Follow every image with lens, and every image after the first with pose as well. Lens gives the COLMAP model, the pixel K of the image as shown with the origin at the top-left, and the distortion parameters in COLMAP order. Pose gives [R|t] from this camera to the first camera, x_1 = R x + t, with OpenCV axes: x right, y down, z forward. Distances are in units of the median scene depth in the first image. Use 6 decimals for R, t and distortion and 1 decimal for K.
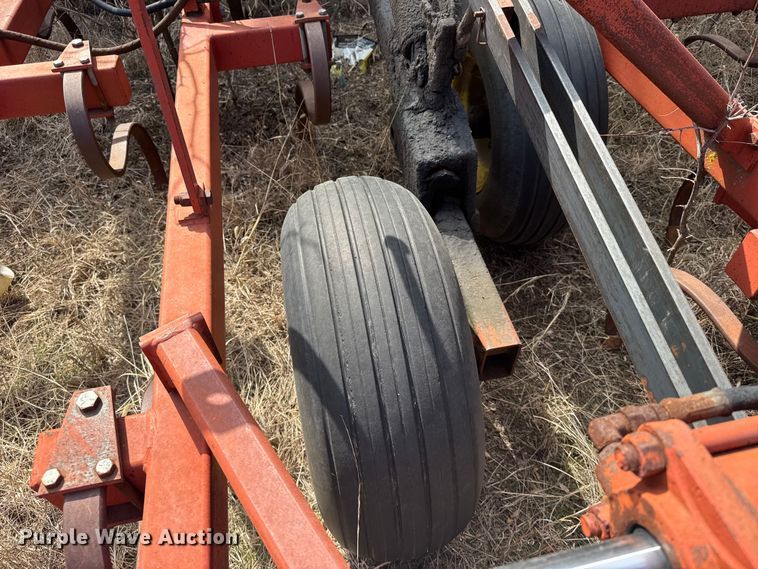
lens RADIAL K [[521.3, 0, 379.0], [0, 521.3, 284.5], [0, 0, 1]] dist [0.103417, -0.109812]
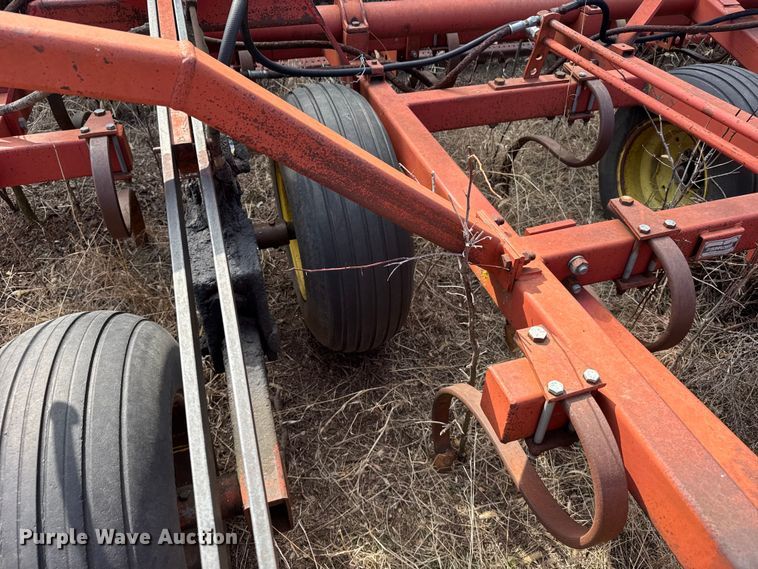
lens RADIAL K [[521.3, 0, 379.0], [0, 521.3, 284.5], [0, 0, 1]] dist [0.103417, -0.109812]
pose [[0.994567, -0.044571, 0.094069, 0.265014], [0.057115, 0.989173, -0.135183, -0.078920], [-0.087025, 0.139822, 0.986345, 0.062423]]
